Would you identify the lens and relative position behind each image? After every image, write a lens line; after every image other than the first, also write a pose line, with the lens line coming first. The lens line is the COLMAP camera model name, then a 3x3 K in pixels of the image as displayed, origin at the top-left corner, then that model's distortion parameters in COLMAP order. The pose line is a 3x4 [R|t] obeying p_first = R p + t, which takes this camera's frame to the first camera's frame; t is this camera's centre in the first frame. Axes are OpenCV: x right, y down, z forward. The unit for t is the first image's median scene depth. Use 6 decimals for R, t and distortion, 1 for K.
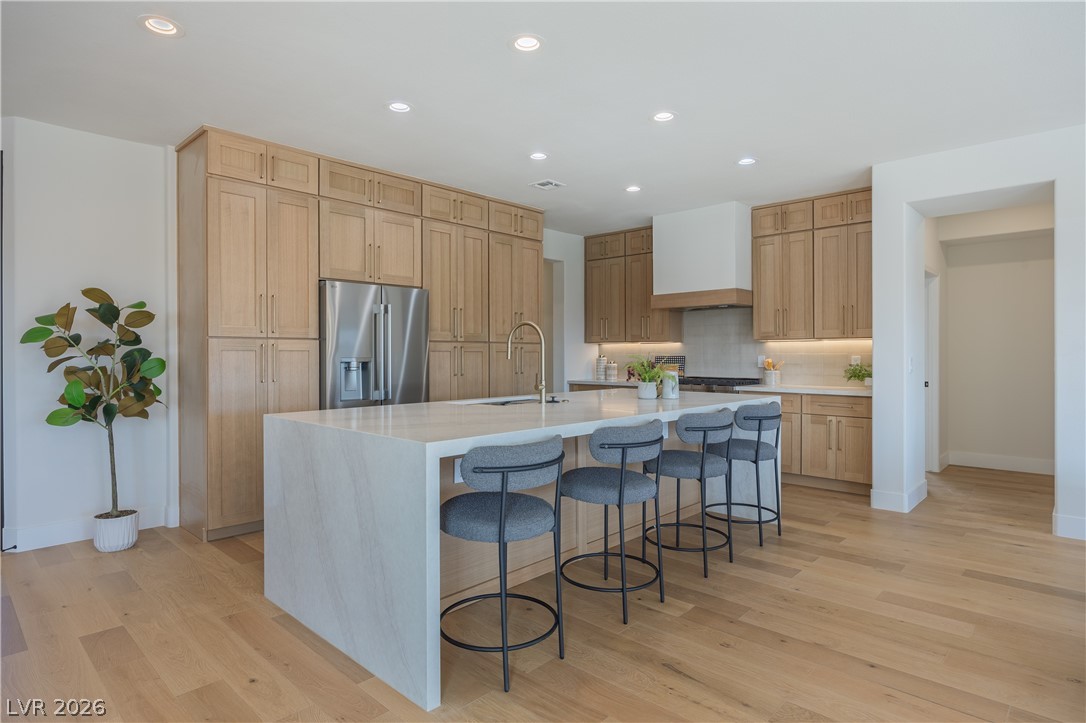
lens RADIAL K [[585.5, 0, 545.3], [0, 585.5, 358.4], [0, 0, 1]] dist [-0.017710, 0.001710]
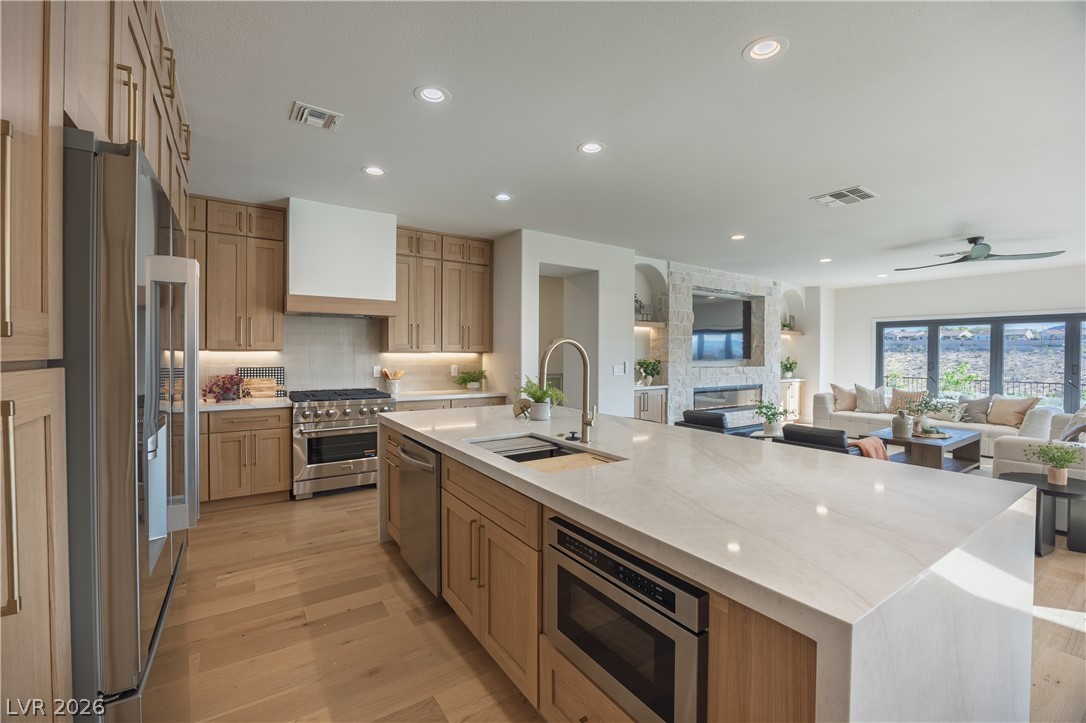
lens RADIAL K [[459.5, 0, 546.0], [0, 459.5, 356.5], [0, 0, 1]] dist [-0.016940, 0.002198]
pose [[0.221032, -0.003732, 0.975259, -0.388667], [-0.000668, 0.999992, 0.003978, -0.026817], [-0.975266, -0.001531, 0.221028, 0.559353]]
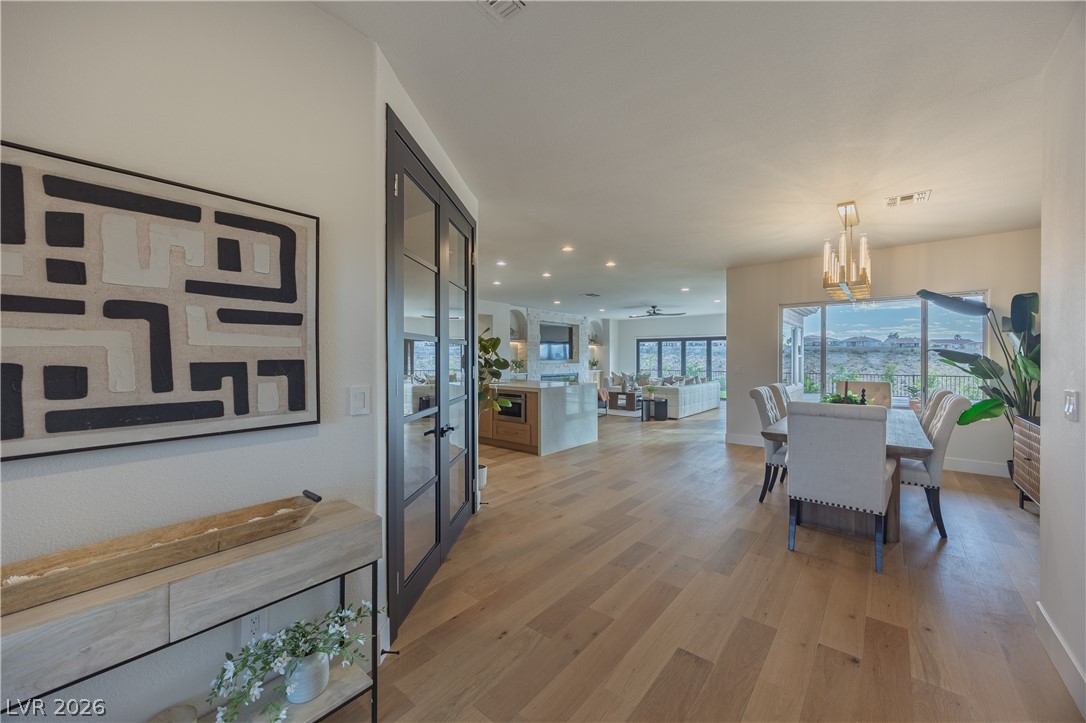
lens RADIAL K [[418.1, 0, 544.0], [0, 418.1, 355.9], [0, 0, 1]] dist [0.001112, 0.000090]
pose [[-0.059894, 0.005147, 0.998191, -1.206061], [0.005654, 0.999972, -0.004817, -0.021134], [-0.998189, 0.005355, -0.059921, 0.554858]]
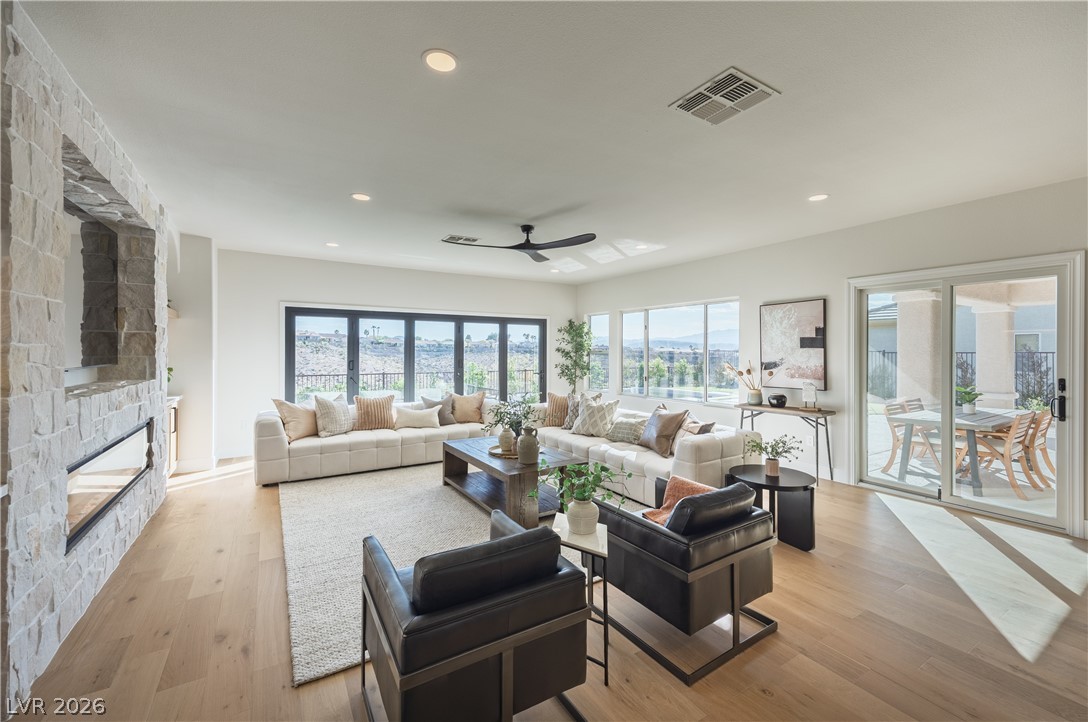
lens RADIAL K [[447.0, 0, 556.4], [0, 447.0, 348.6], [0, 0, 1]] dist [0.012981, -0.000061]
pose [[-0.969470, 0.001016, 0.245208, 0.403436], [0.001198, 0.999999, 0.000594, -0.034867], [-0.245207, 0.000869, -0.969470, 0.710878]]
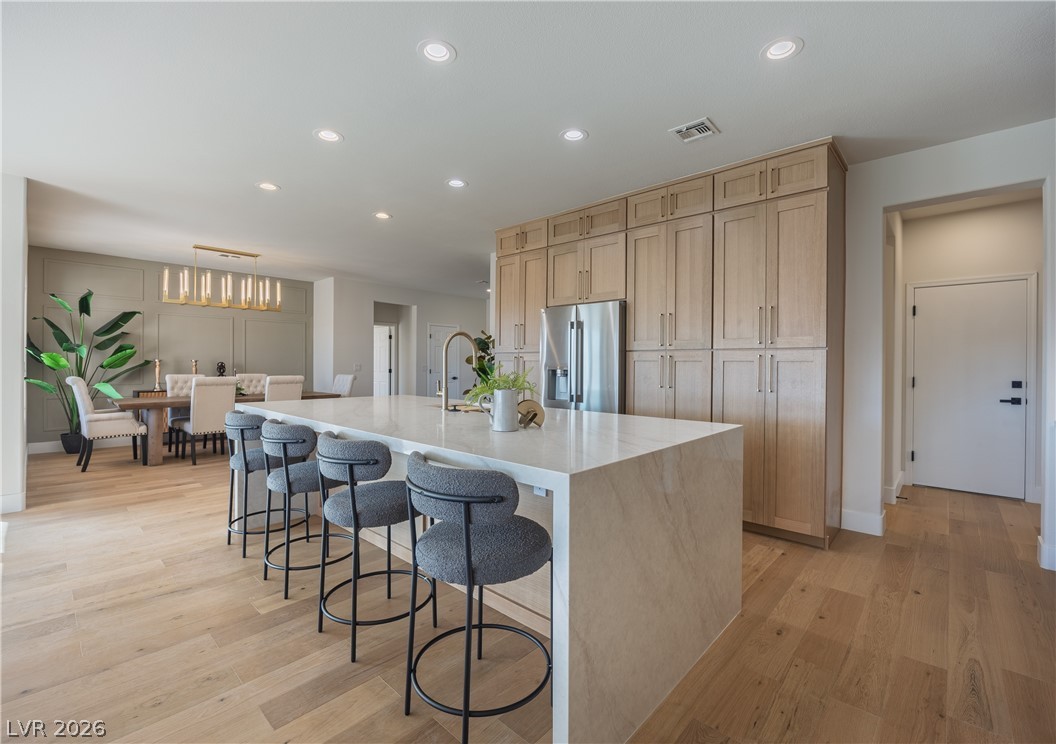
lens RADIAL K [[462.6, 0, 531.1], [0, 462.6, 364.6], [0, 0, 1]] dist [-0.009570, -0.000420]
pose [[0.014691, 0.004586, -0.999882, 0.508411], [-0.012565, 0.999911, 0.004402, -0.006125], [0.999813, 0.012499, 0.014747, 0.699393]]
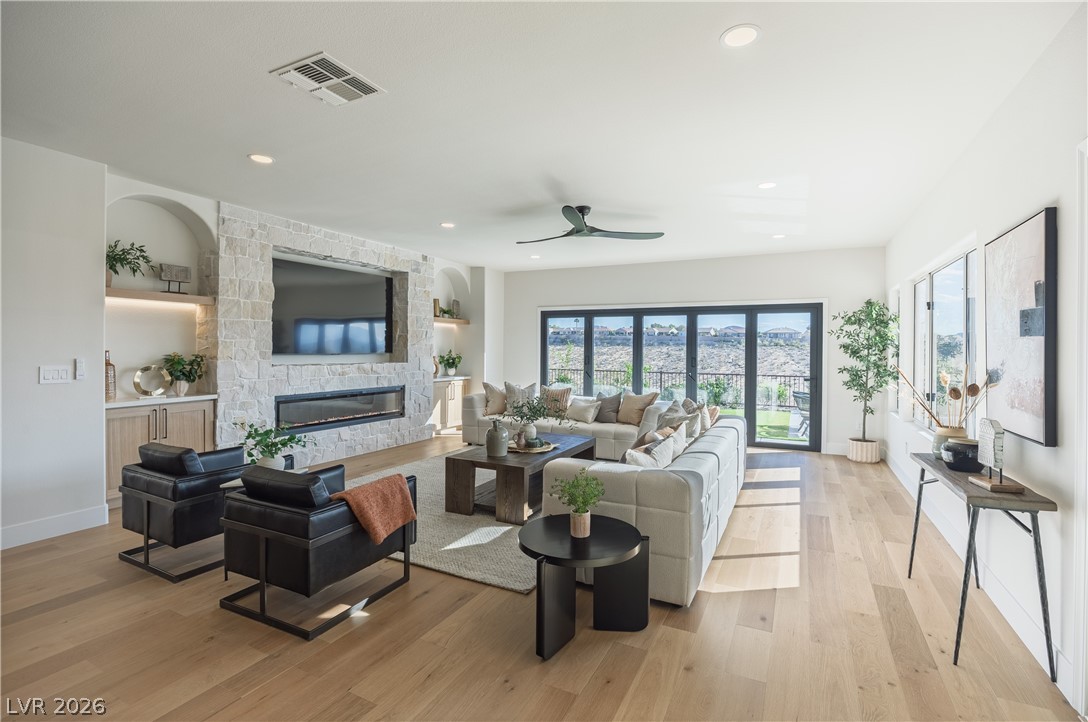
lens RADIAL K [[500.7, 0, 555.2], [0, 500.7, 351.2], [0, 0, 1]] dist [-0.019671, 0.000520]
pose [[-0.284957, -0.005838, 0.958522, -0.116094], [-0.001732, 0.999983, 0.005576, -0.024919], [-0.958539, -0.000072, -0.284962, 0.218292]]
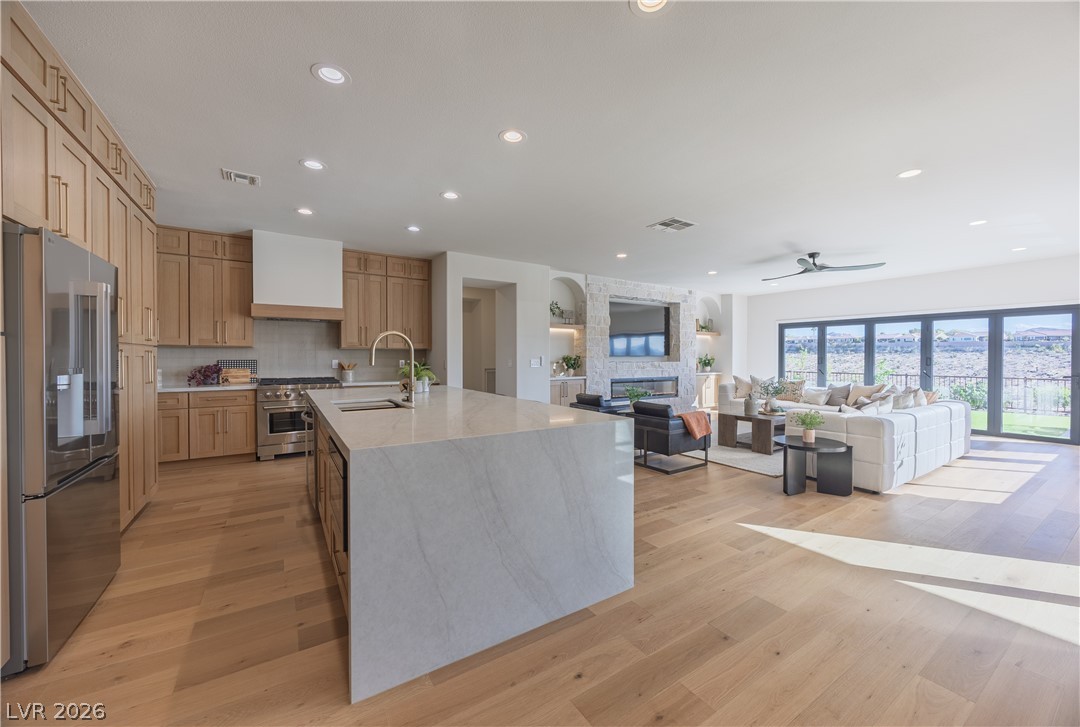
lens RADIAL K [[415.4, 0, 547.5], [0, 415.4, 360.0], [0, 0, 1]] dist [0.001217, -0.000019]
pose [[0.236484, -0.006422, 0.971614, -0.465056], [0.004383, 0.999975, 0.005542, -0.007538], [-0.971625, 0.002948, 0.236507, 0.327136]]
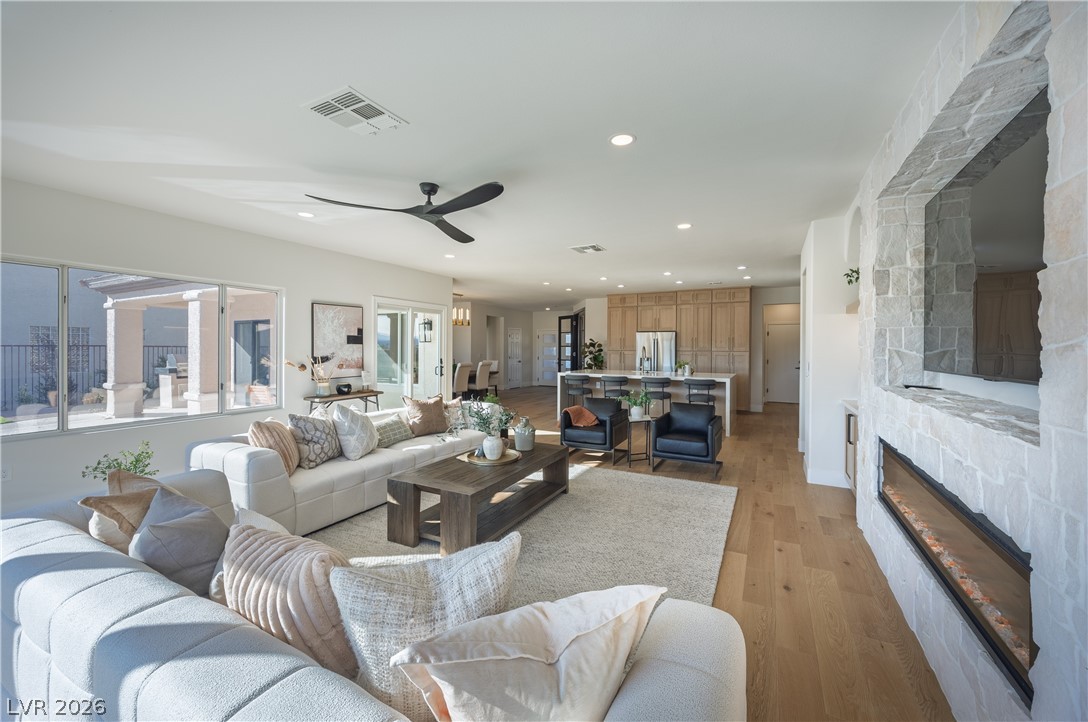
lens RADIAL K [[418.8, 0, 553.7], [0, 418.8, 350.8], [0, 0, 1]] dist [0.001112, 0.000090]
pose [[0.271155, 0.010797, -0.962475, 1.258284], [-0.011711, 0.999900, 0.007917, -0.032296], [0.962464, 0.009125, 0.271255, -0.049465]]
